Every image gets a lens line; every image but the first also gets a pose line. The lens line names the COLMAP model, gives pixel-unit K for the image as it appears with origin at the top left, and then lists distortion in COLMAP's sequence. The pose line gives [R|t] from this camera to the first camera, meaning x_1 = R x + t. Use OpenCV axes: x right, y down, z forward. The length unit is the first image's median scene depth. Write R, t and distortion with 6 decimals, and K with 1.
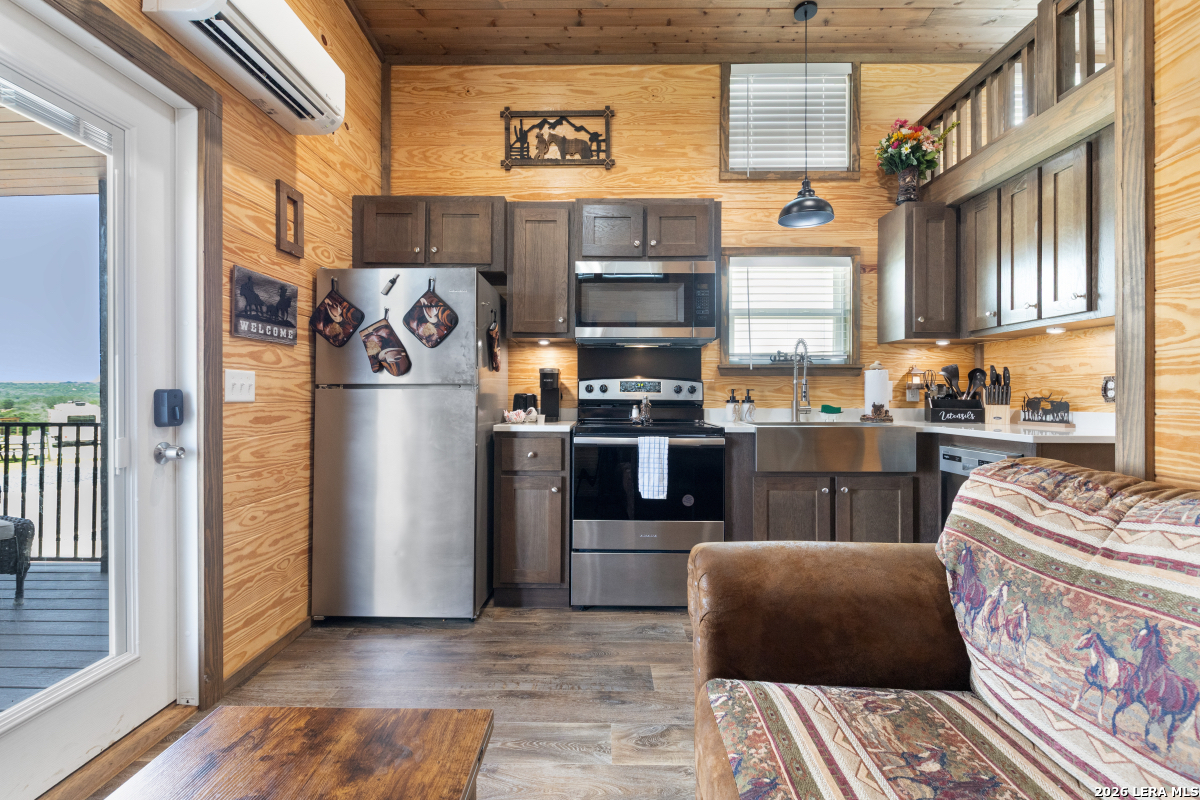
lens RADIAL K [[546.1, 0, 597.9], [0, 546.1, 393.5], [0, 0, 1]] dist [-0.001129, -0.000855]
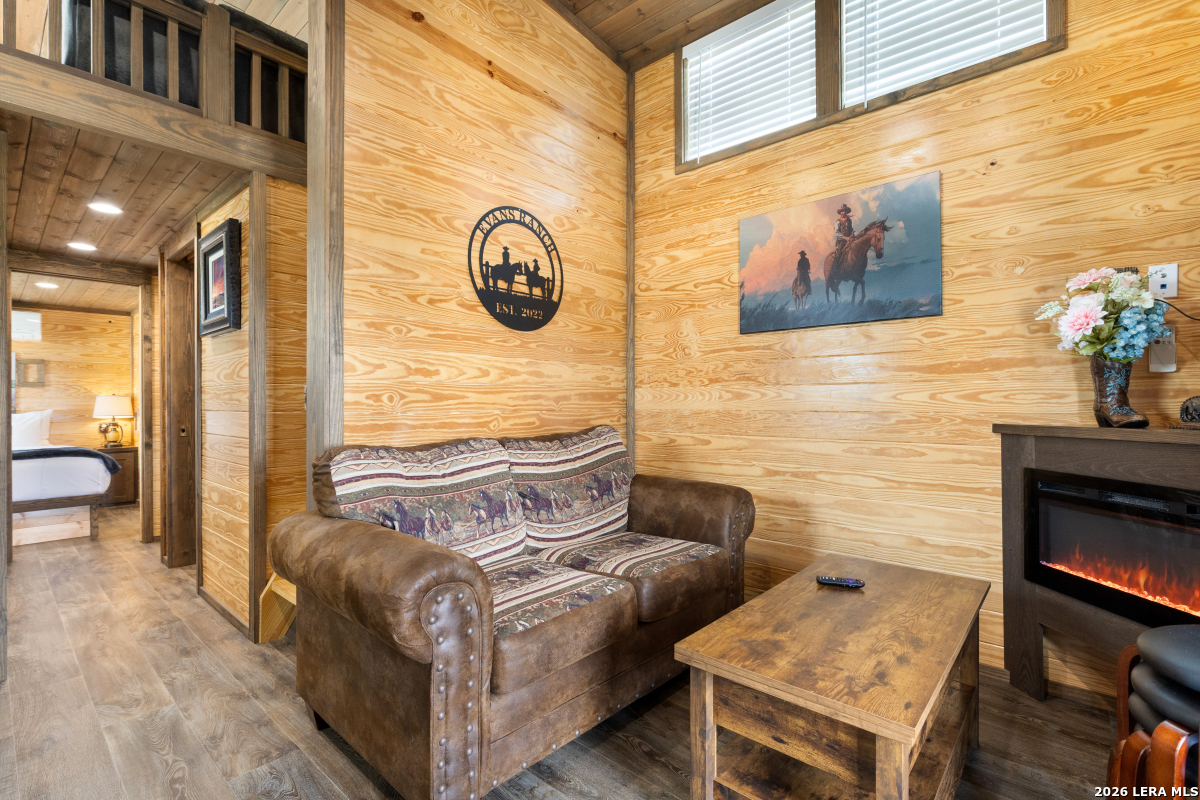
lens RADIAL K [[541.8, 0, 600.4], [0, 541.8, 402.4], [0, 0, 1]] dist [0.000384, -0.000697]
pose [[-0.762847, 0.000099, 0.646580, -0.336731], [-0.000660, 0.999999, -0.000931, -0.000354], [-0.646579, -0.001137, -0.762846, 0.792780]]
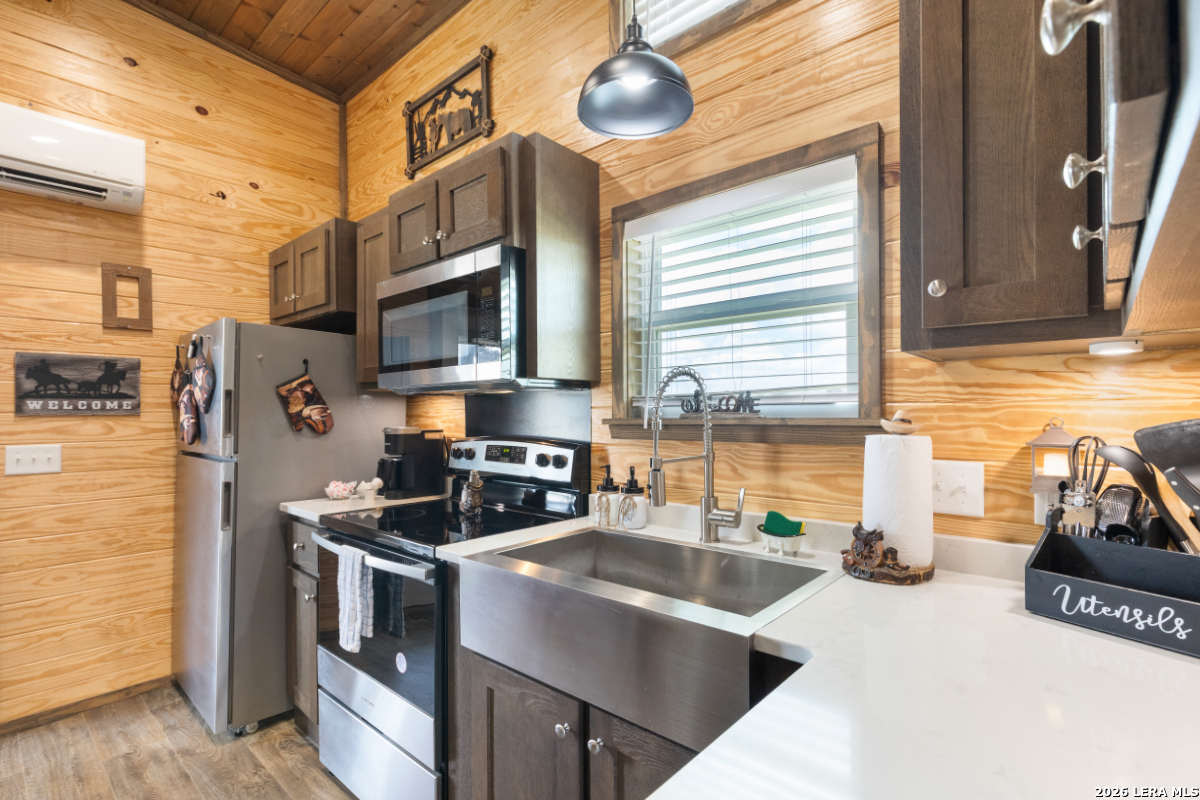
lens RADIAL K [[561.6, 0, 593.6], [0, 561.6, 411.2], [0, 0, 1]] dist [-0.002074, -0.000198]
pose [[0.753272, -0.011050, -0.657616, 0.750244], [0.012155, 0.999922, -0.002879, -0.074814], [0.657597, -0.005824, 0.753348, 0.703512]]
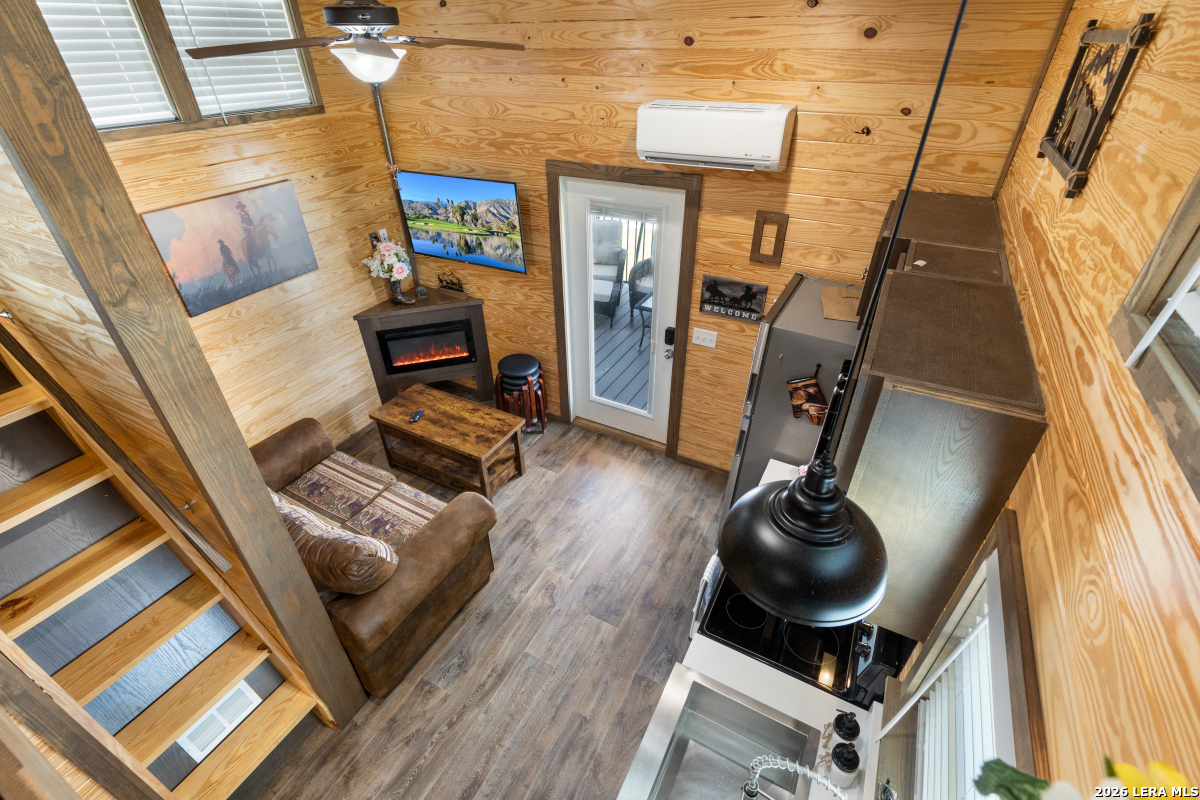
lens RADIAL K [[539.3, 0, 596.5], [0, 539.3, 402.1], [0, 0, 1]] dist [0.000124, -0.000289]
pose [[-0.465140, 0.501237, -0.729662, 0.716904], [0.010240, 0.827247, 0.561744, -0.661943], [0.885178, 0.253818, -0.389919, 1.128638]]
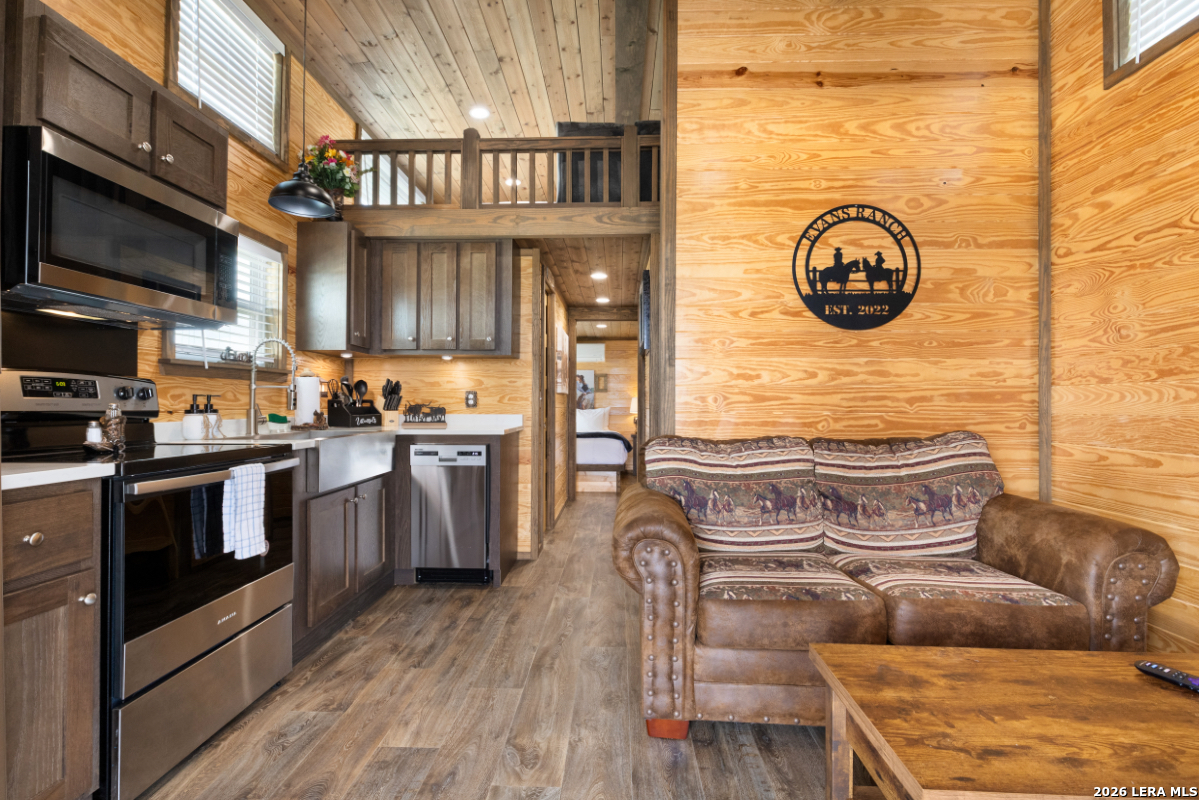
lens RADIAL K [[552.1, 0, 600.7], [0, 552.1, 397.2], [0, 0, 1]] dist [0.002141, -0.002160]
pose [[0.020383, 0.009659, 0.999746, -0.581837], [-0.005977, 0.999937, -0.009539, -0.000510], [-0.999774, -0.005781, 0.020439, 0.557206]]
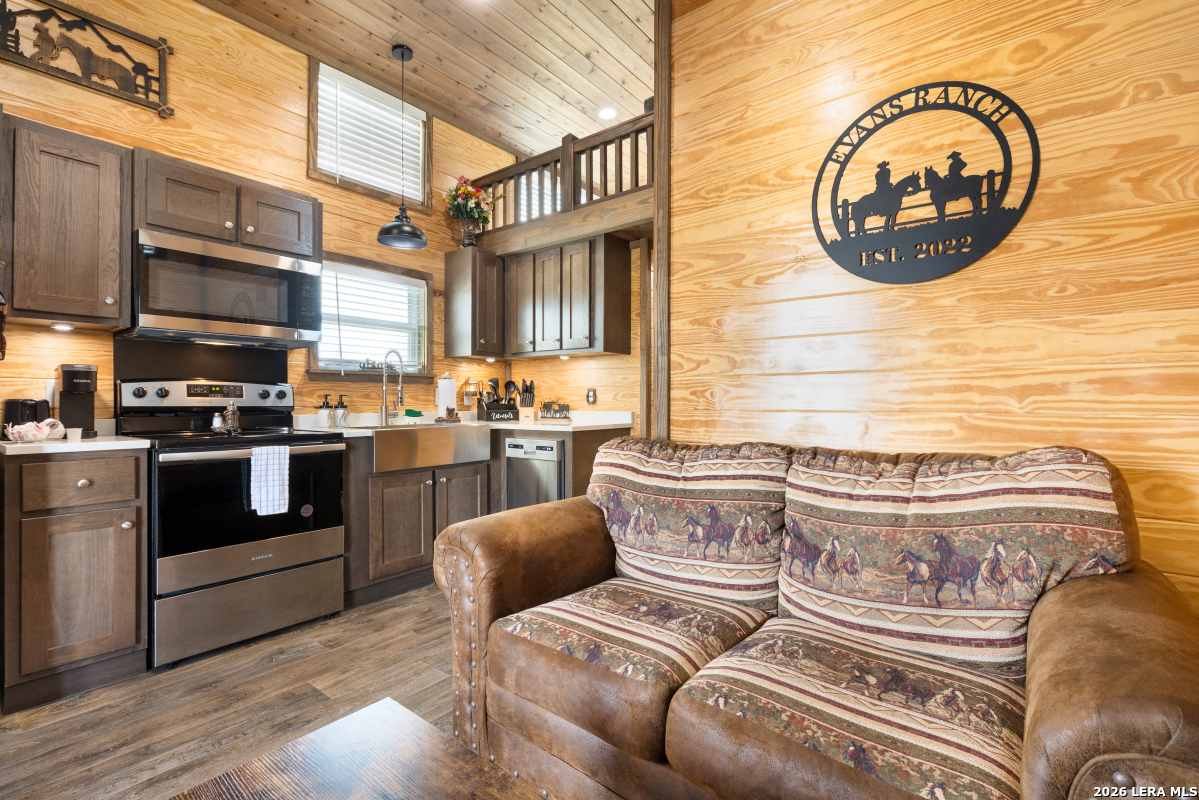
lens RADIAL K [[544.4, 0, 599.5], [0, 544.4, 402.0], [0, 0, 1]] dist [-0.000636, -0.001032]
pose [[0.604038, -0.003860, 0.796946, -0.295247], [-0.000284, 0.999987, 0.005058, 0.000314], [-0.796956, -0.003282, 0.604029, 0.014328]]
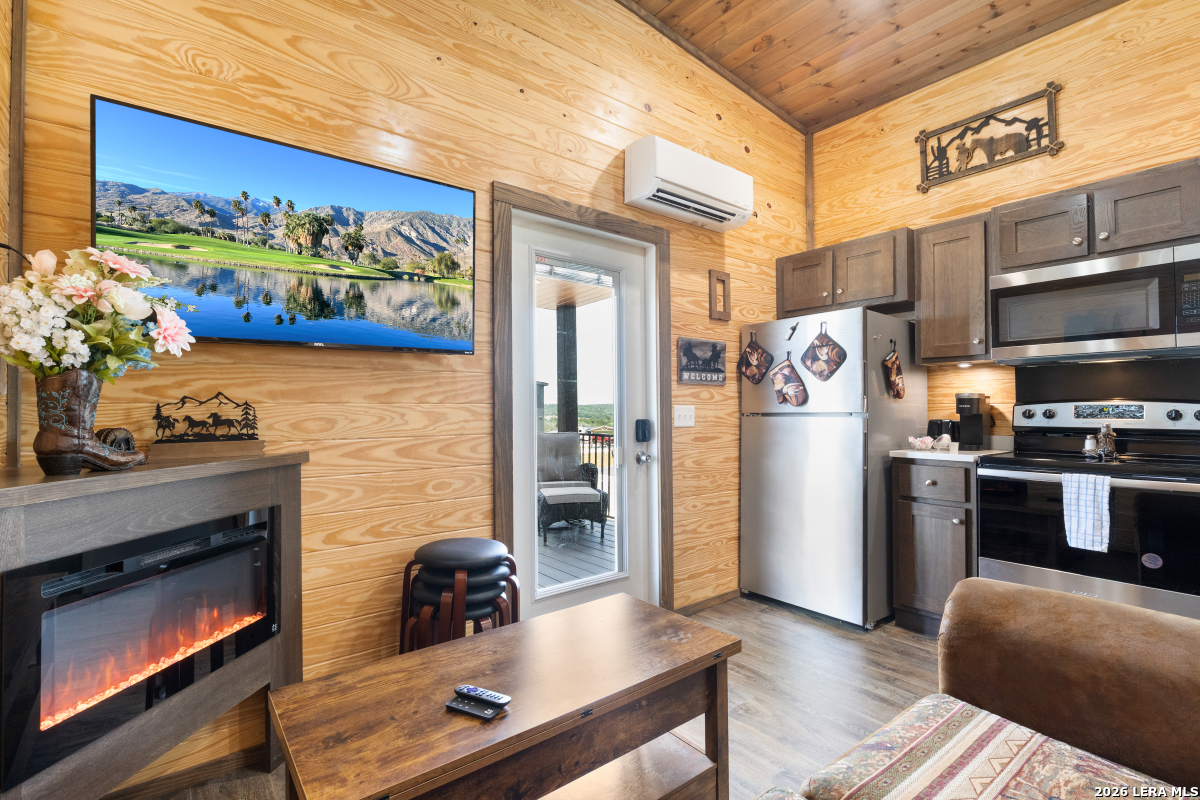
lens RADIAL K [[548.1, 0, 598.0], [0, 548.1, 400.5], [0, 0, 1]] dist [-0.001158, -0.000770]
pose [[0.632309, -0.020210, -0.774452, 0.283972], [0.007004, 0.999768, -0.020372, -0.022081], [0.774684, 0.007457, 0.632304, -0.106069]]
